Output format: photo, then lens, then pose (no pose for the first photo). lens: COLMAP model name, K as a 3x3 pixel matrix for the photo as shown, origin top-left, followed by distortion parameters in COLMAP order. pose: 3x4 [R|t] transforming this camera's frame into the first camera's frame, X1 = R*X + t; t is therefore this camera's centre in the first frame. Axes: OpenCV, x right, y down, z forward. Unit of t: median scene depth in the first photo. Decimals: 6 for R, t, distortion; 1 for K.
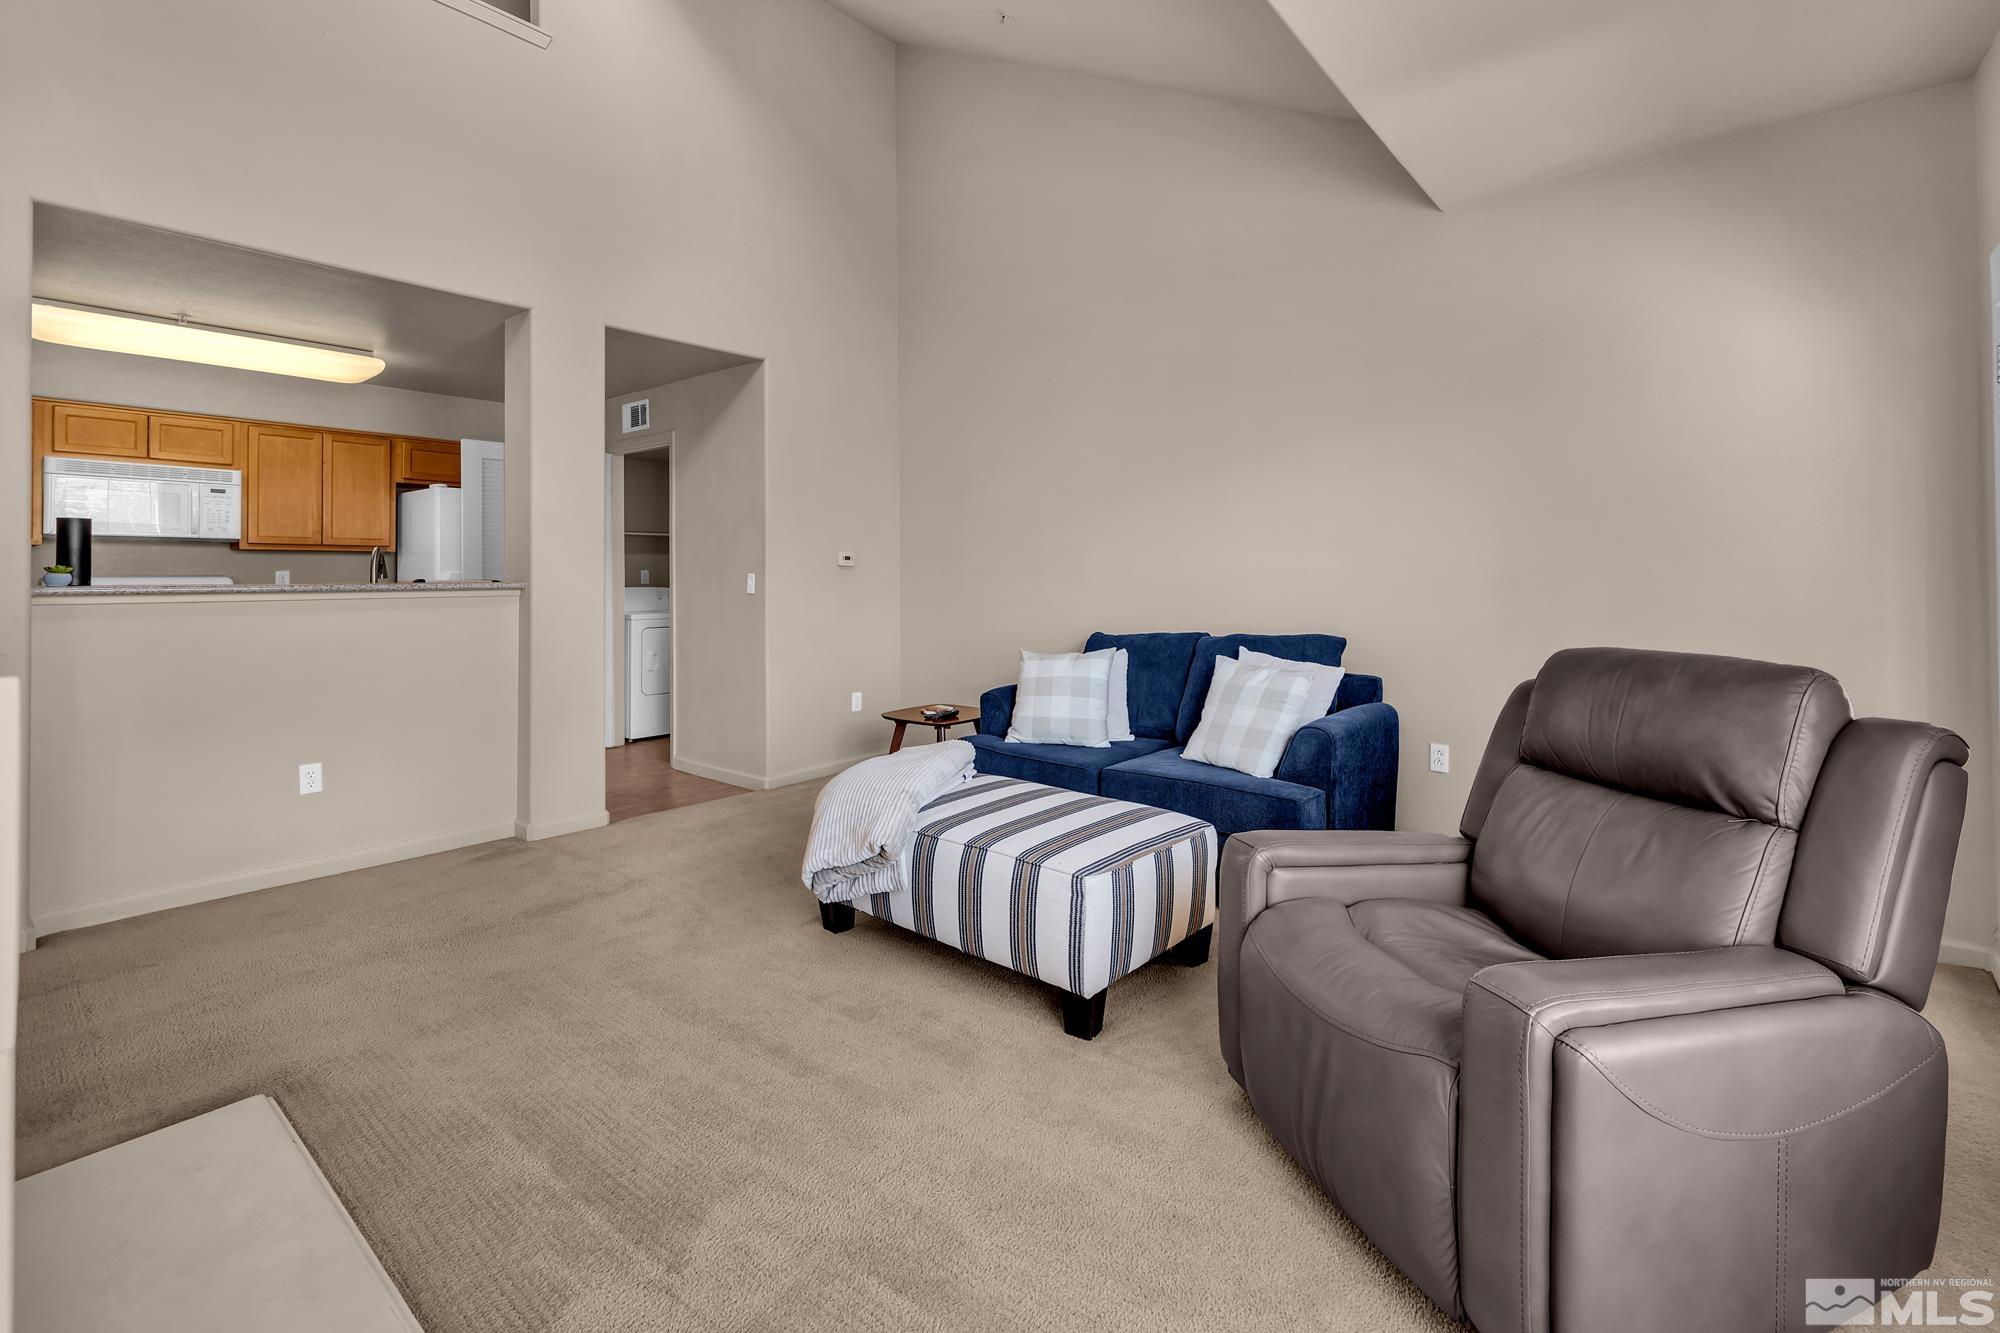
lens RADIAL K [[869.0, 0, 1033.6], [0, 869.0, 577.2], [0, 0, 1]] dist [0.001880, -0.000034]
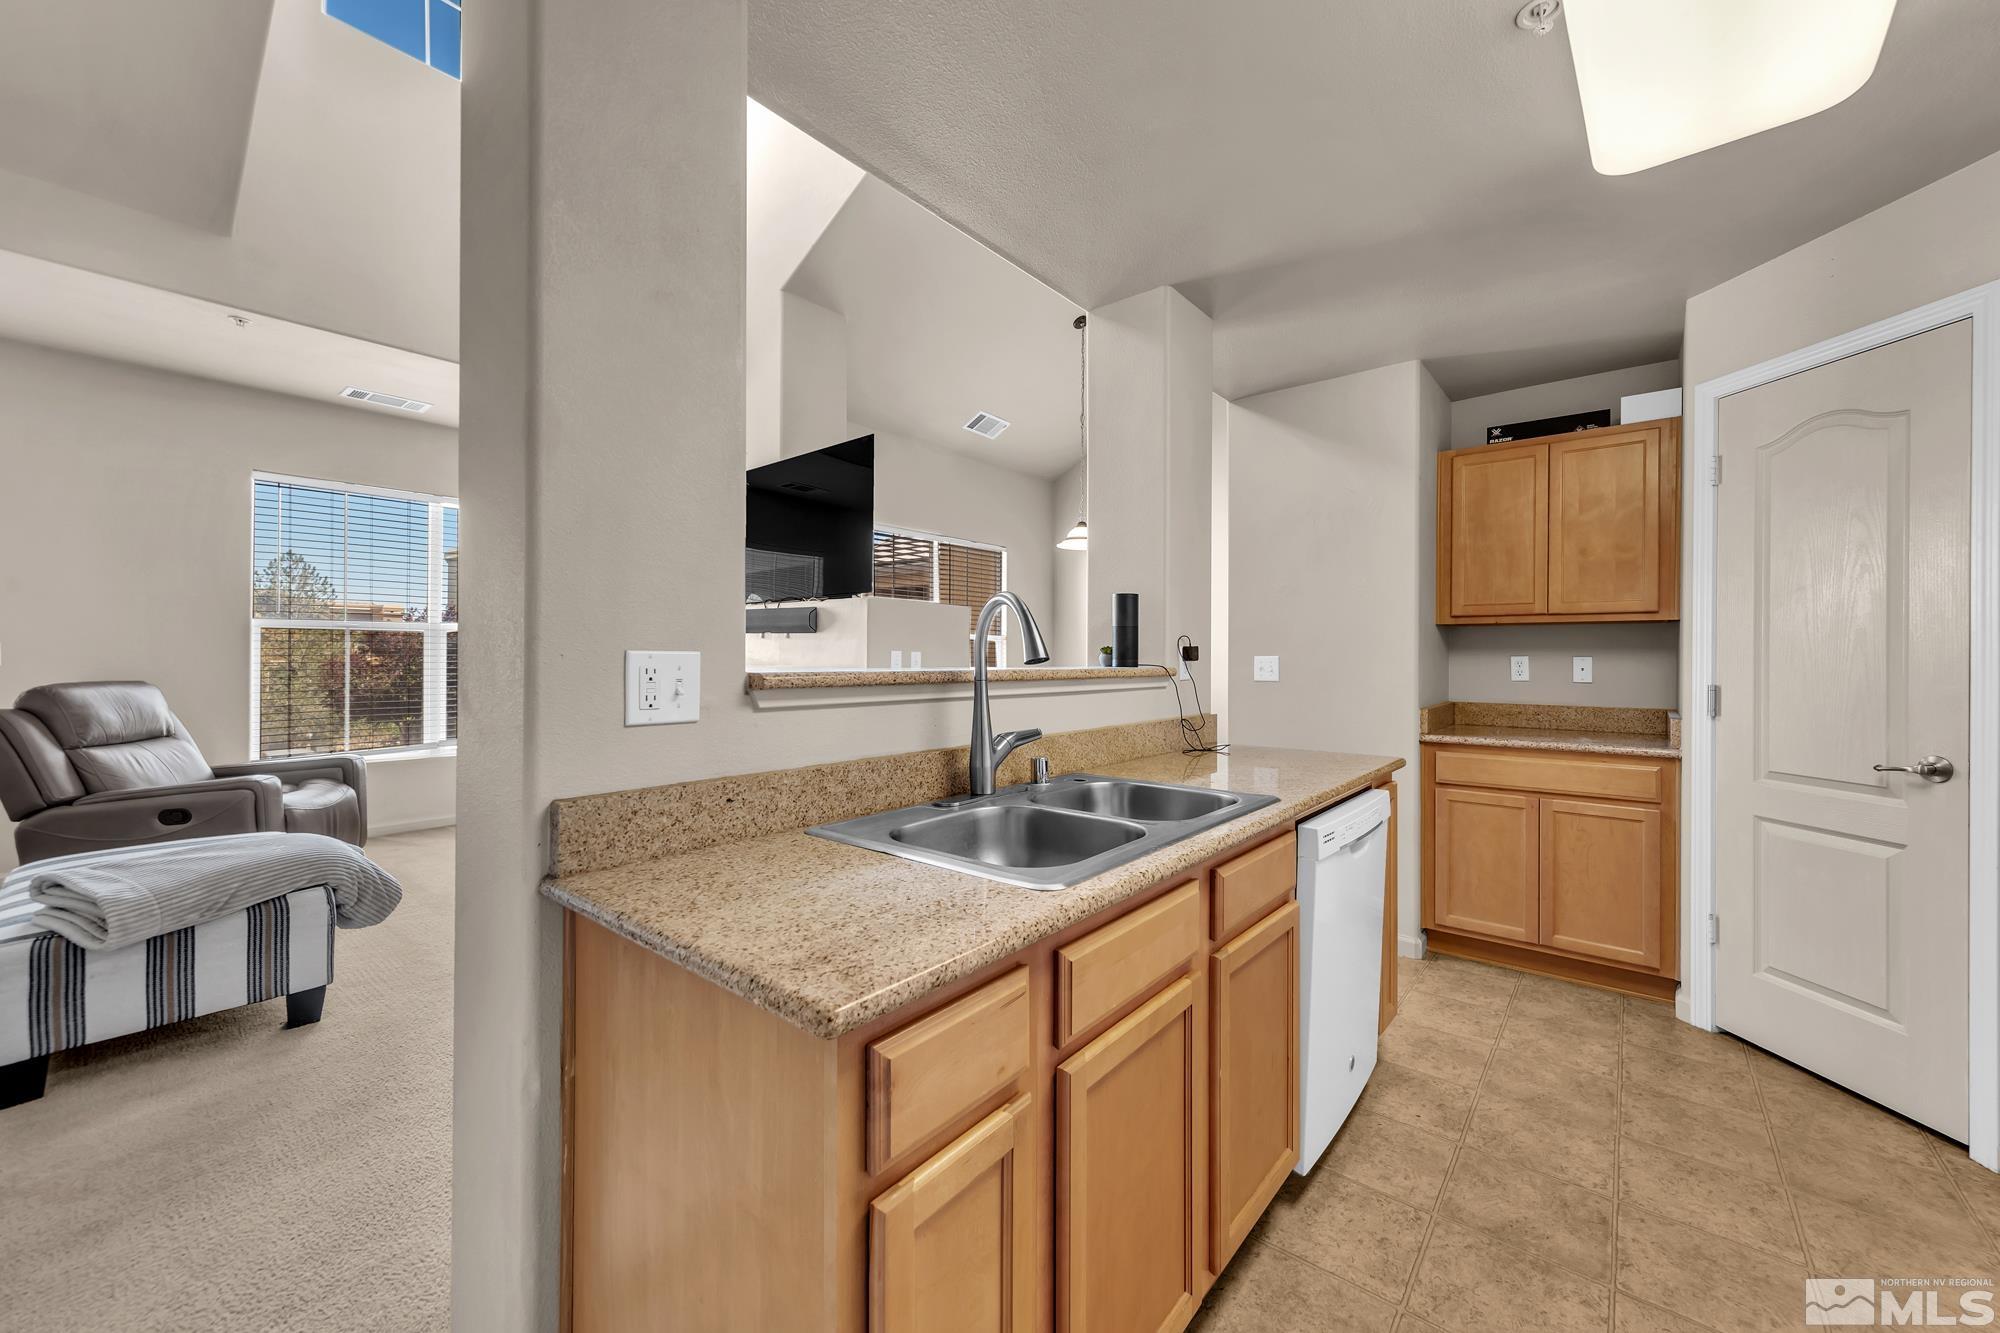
lens RADIAL K [[759.8, 0, 1032.3], [0, 759.8, 657.0], [0, 0, 1]] dist [0.006433, 0.000087]
pose [[-0.999966, -0.007802, -0.002672, -0.597677], [-0.007818, 0.999950, 0.006198, -0.003518], [0.002623, 0.006219, -0.999977, 1.082126]]
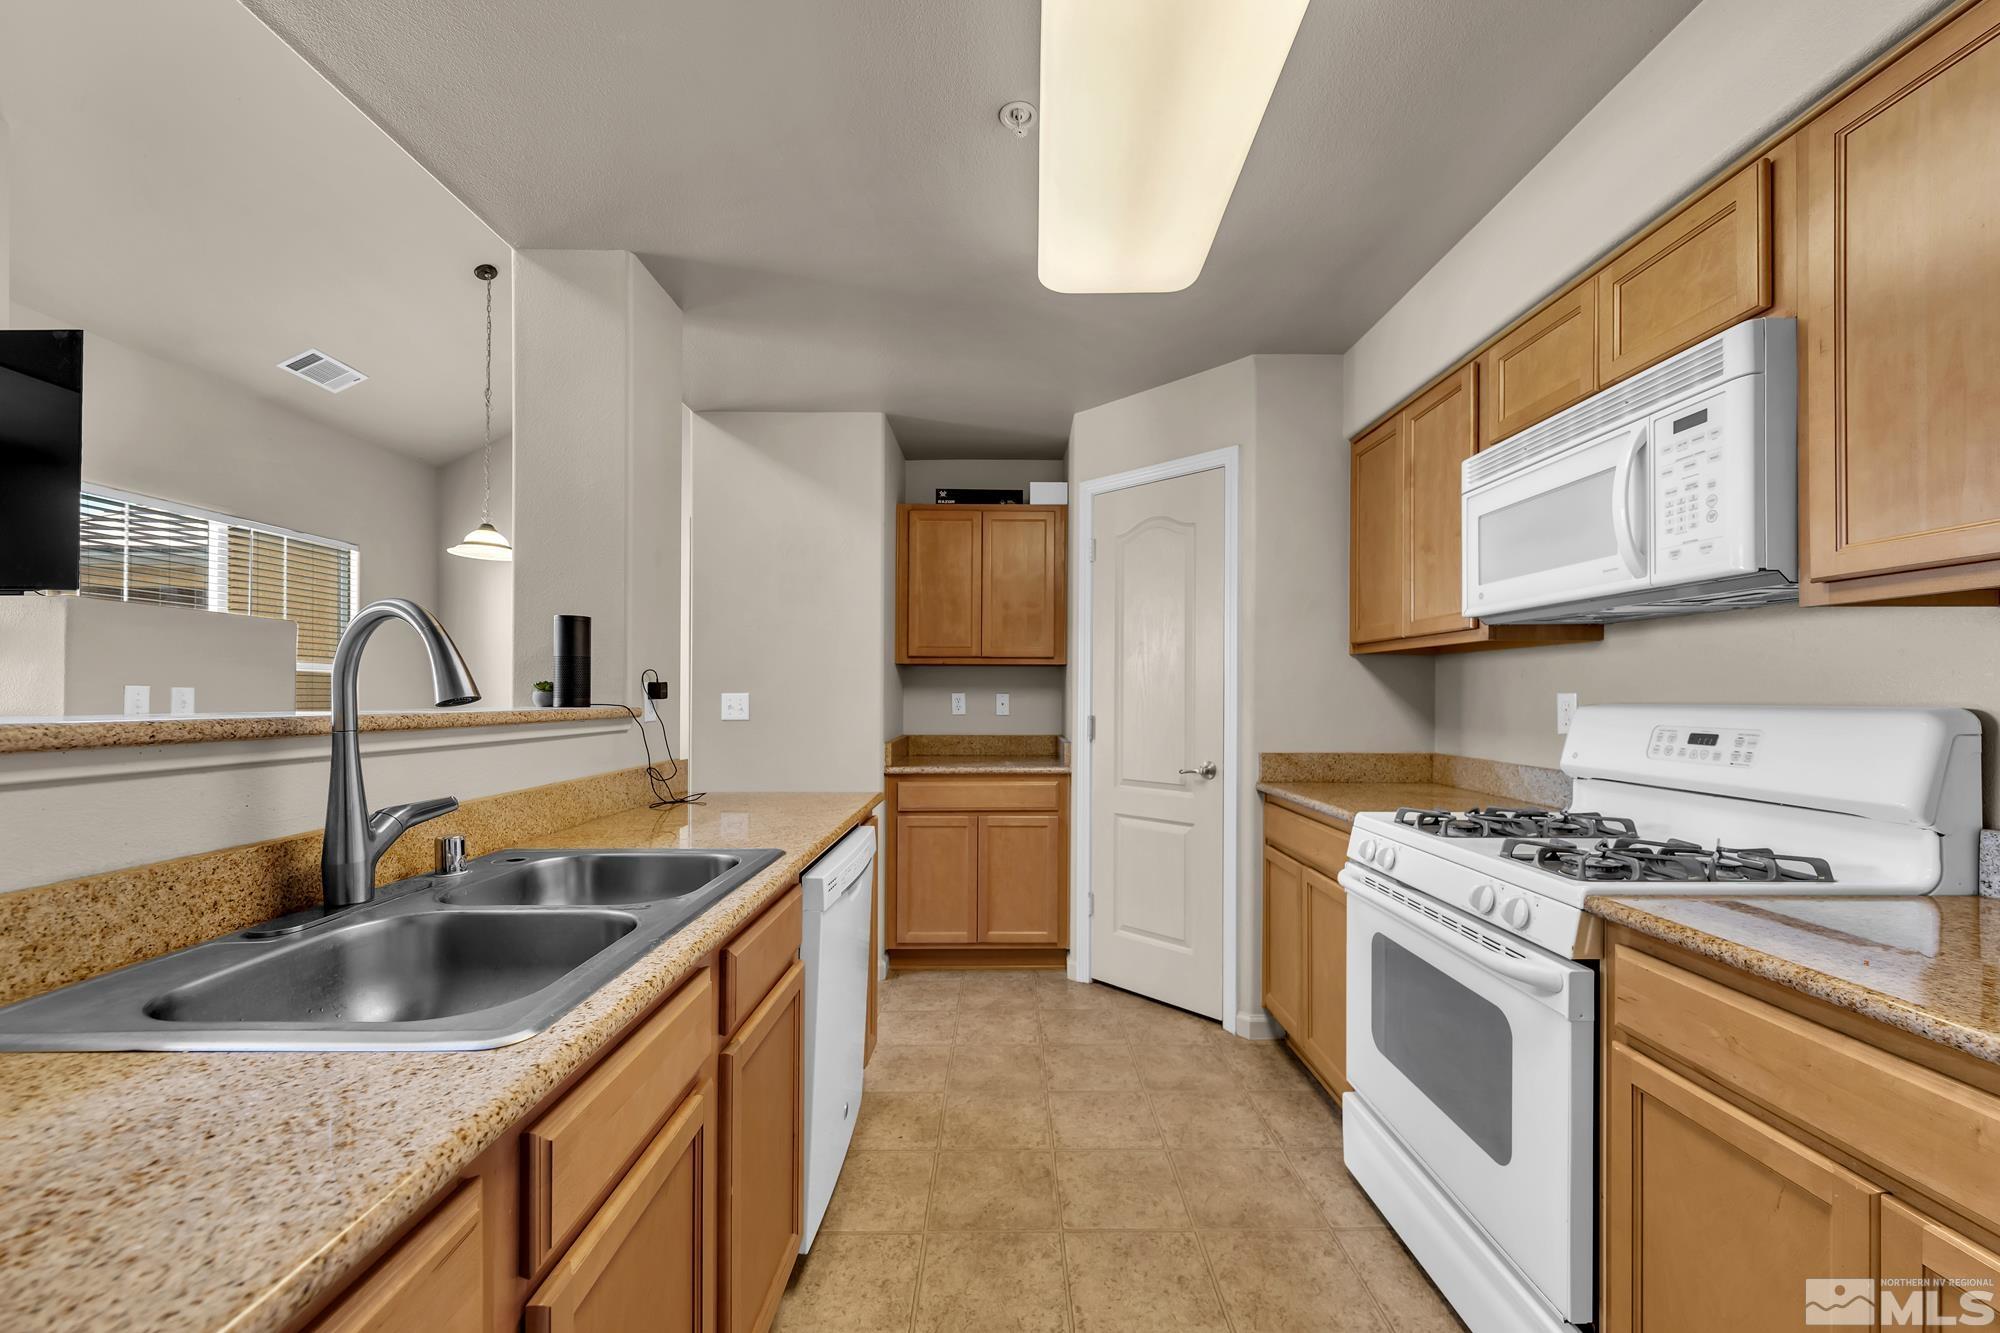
lens RADIAL K [[762.7, 0, 1016.8], [0, 762.7, 690.5], [0, 0, 1]] dist [0.006885, -0.002981]
pose [[-0.773745, -0.009281, -0.633429, -0.586482], [-0.009008, 0.999953, -0.003649, -0.003798], [0.633433, 0.002883, -0.773792, 1.044522]]
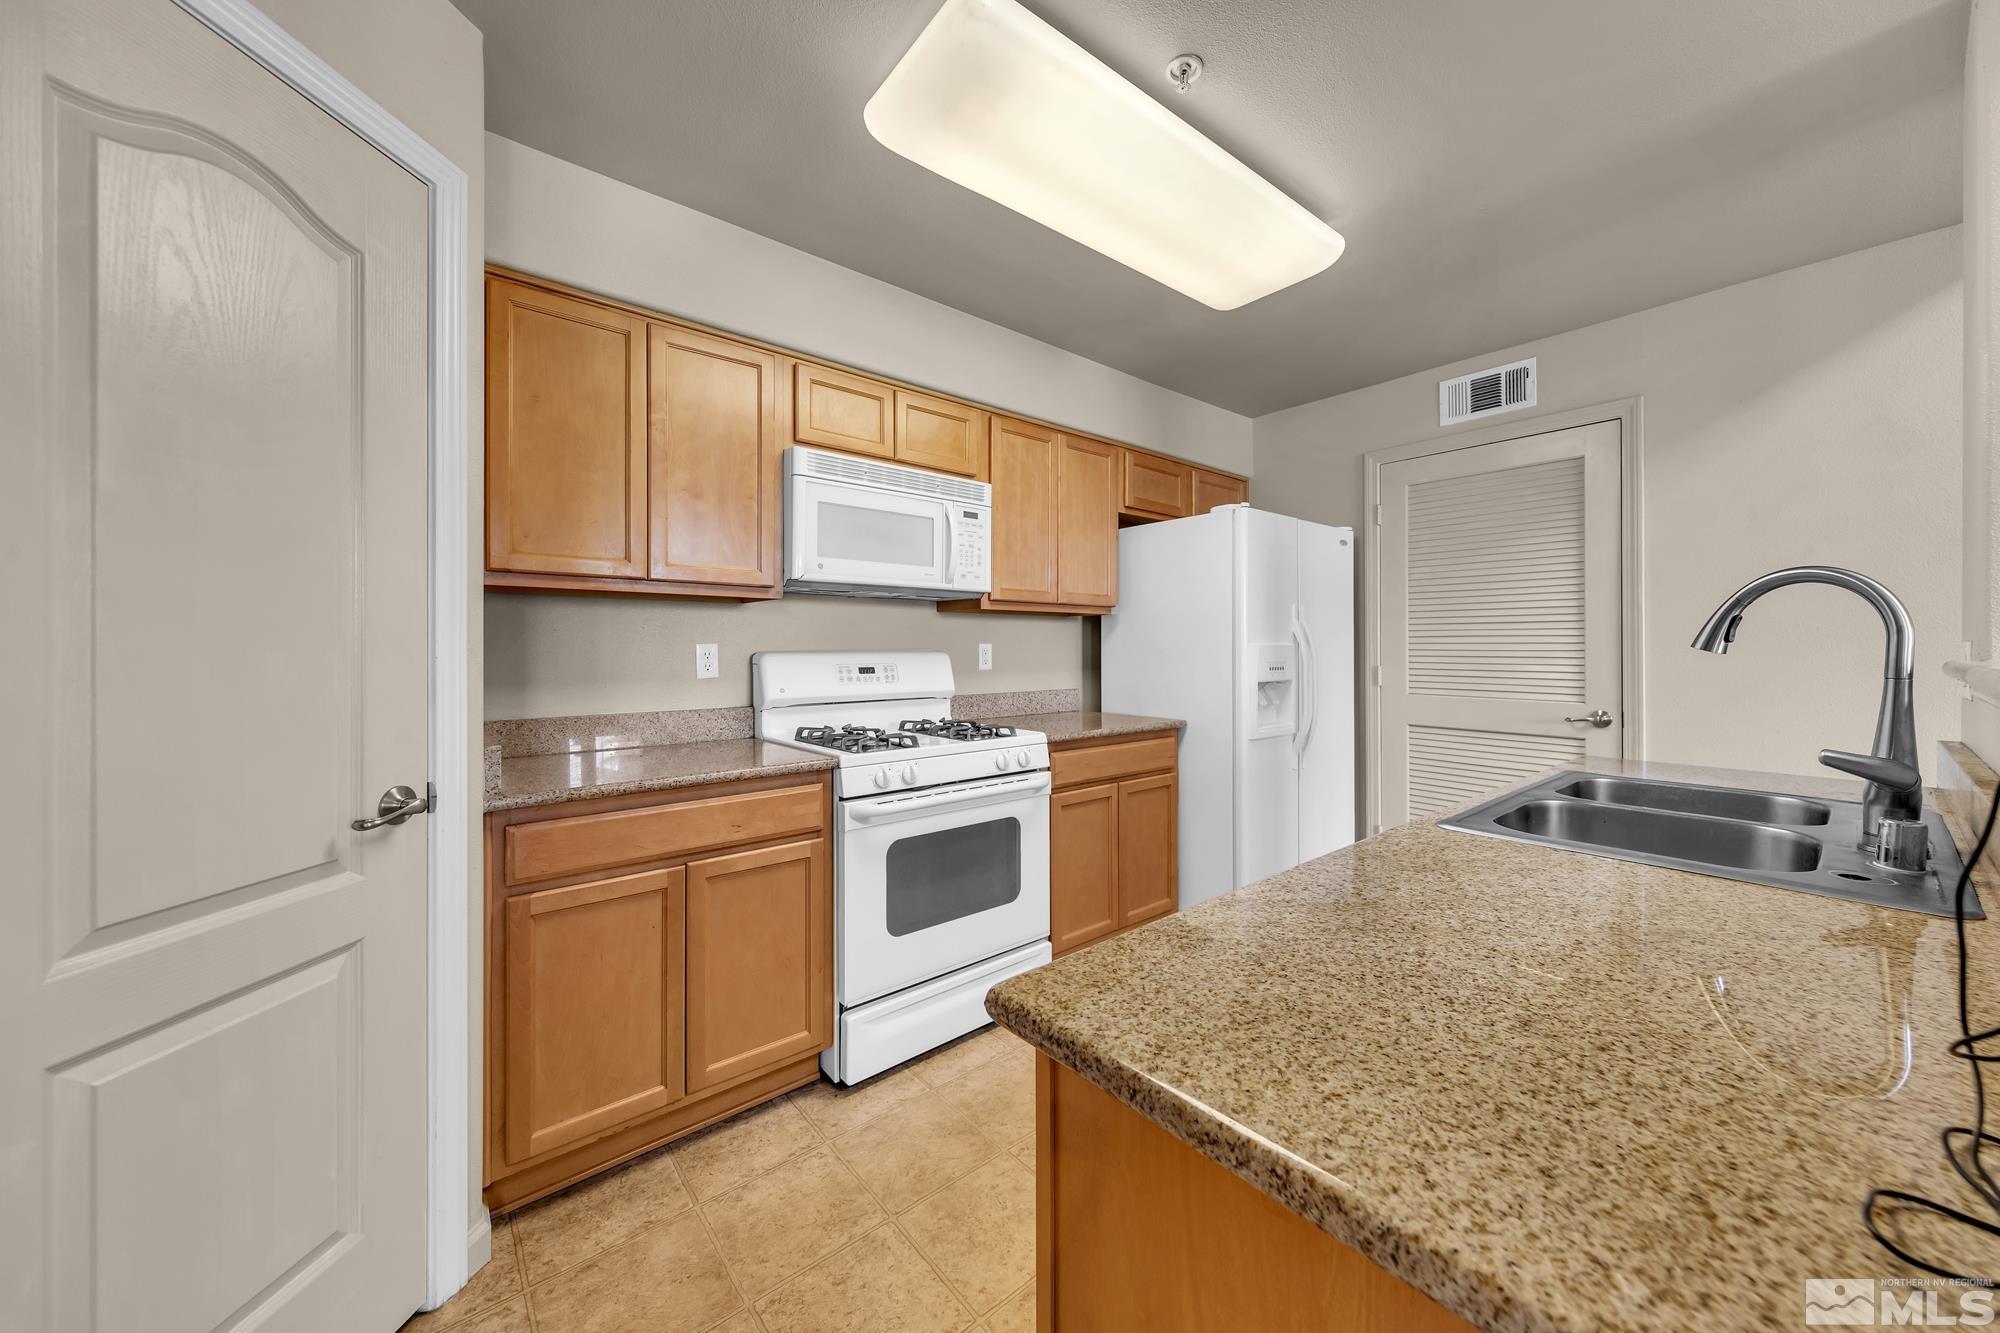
lens RADIAL K [[715.3, 0, 1010.7], [0, 715.3, 648.7], [0, 0, 1]] dist [0.000353, -0.000050]
pose [[0.979815, -0.004313, -0.199860, -0.796898], [0.003729, 0.999988, -0.003296, -0.001107], [0.199872, 0.002484, 0.979819, 0.495902]]
